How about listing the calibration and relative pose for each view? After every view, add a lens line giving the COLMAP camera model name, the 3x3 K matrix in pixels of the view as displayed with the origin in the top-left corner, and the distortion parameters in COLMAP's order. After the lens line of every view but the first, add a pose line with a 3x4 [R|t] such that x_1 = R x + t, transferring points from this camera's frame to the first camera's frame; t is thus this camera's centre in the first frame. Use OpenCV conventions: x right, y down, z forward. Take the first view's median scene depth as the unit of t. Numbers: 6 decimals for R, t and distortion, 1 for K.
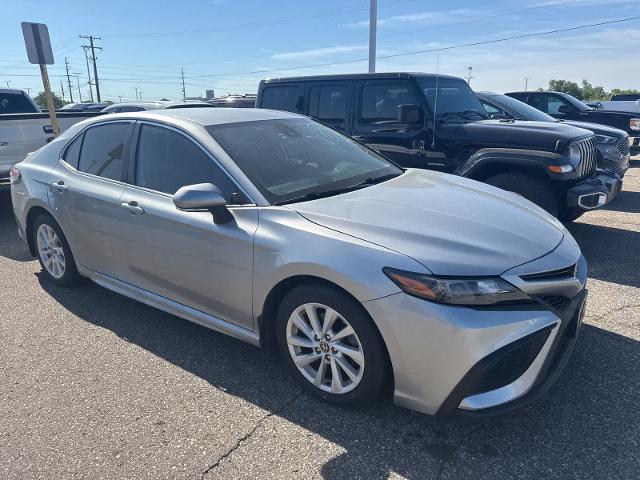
lens RADIAL K [[462.4, 0, 321.4], [0, 462.4, 238.8], [0, 0, 1]] dist [0.031905, -0.040813]
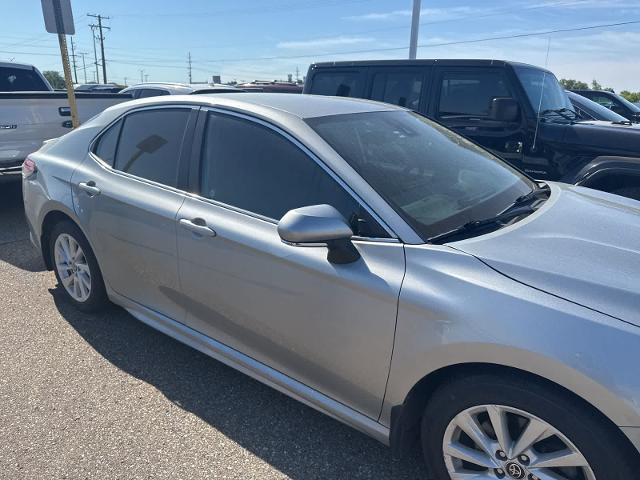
lens RADIAL K [[462.4, 0, 323.6], [0, 462.4, 238.1], [0, 0, 1]] dist [0.031905, -0.040813]
pose [[0.999282, 0.037655, 0.004123, -0.197821], [-0.037722, 0.999132, 0.017648, -0.066052], [-0.003455, -0.017791, 0.999836, 0.257604]]
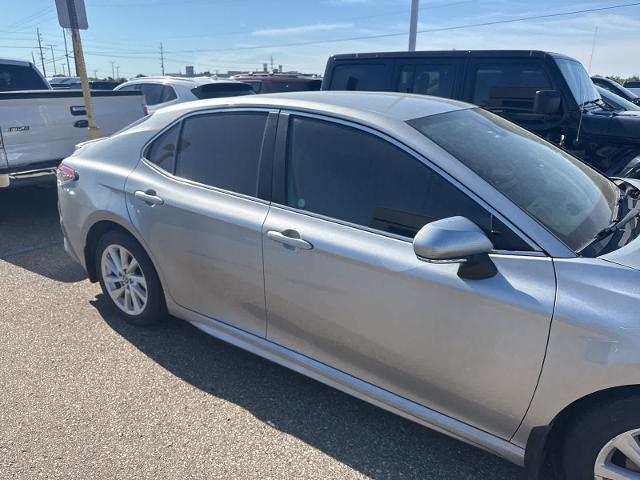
lens RADIAL K [[462.4, 0, 317.3], [0, 462.4, 241.5], [0, 0, 1]] dist [0.031905, -0.040813]
pose [[0.999253, 0.009850, 0.037375, -0.367120], [-0.011536, 0.998912, 0.045179, -0.089787], [-0.036890, -0.045576, 0.998280, 0.297518]]
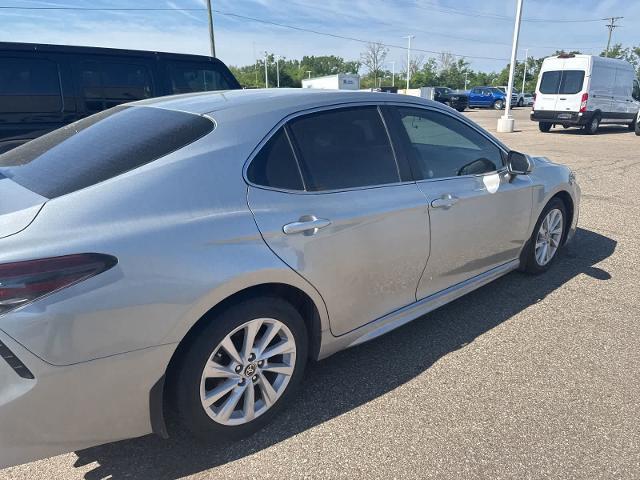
lens RADIAL K [[462.4, 0, 318.5], [0, 462.4, 243.4], [0, 0, 1]] dist [0.031905, -0.040813]
pose [[0.203246, -0.268765, 0.941518, -1.229782], [0.282579, 0.936773, 0.206411, -0.226321], [-0.937465, 0.224101, 0.266343, 0.946864]]
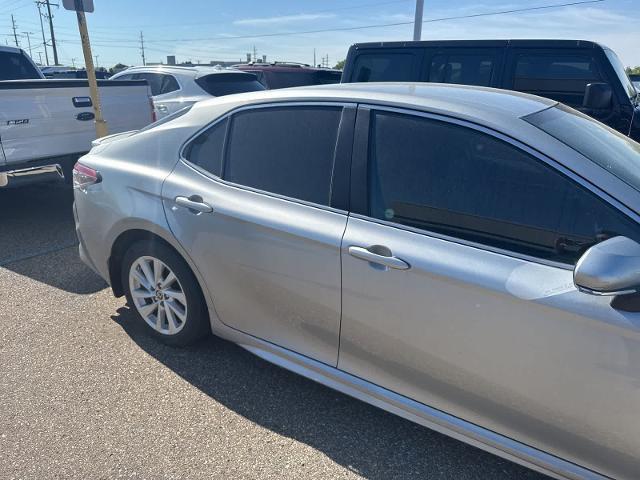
lens RADIAL K [[462.4, 0, 319.3], [0, 462.4, 240.0], [0, 0, 1]] dist [0.031905, -0.040813]
pose [[0.997096, 0.002449, 0.076118, -0.494443], [-0.006979, 0.998215, 0.059306, -0.115449], [-0.075837, -0.059665, 0.995334, 0.401595]]
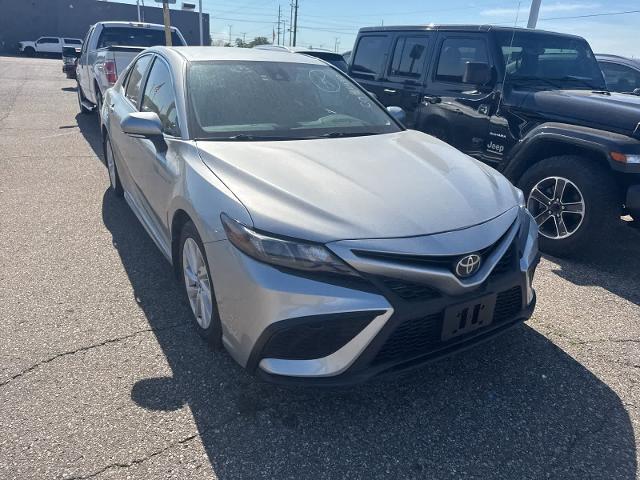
lens RADIAL K [[462.4, 0, 321.2], [0, 462.4, 238.4], [0, 0, 1]] dist [0.031905, -0.040813]
pose [[0.919645, 0.203632, -0.335837, 0.421721], [-0.174768, 0.977942, 0.114388, -0.020706], [0.351723, -0.046502, 0.934948, 0.092613]]
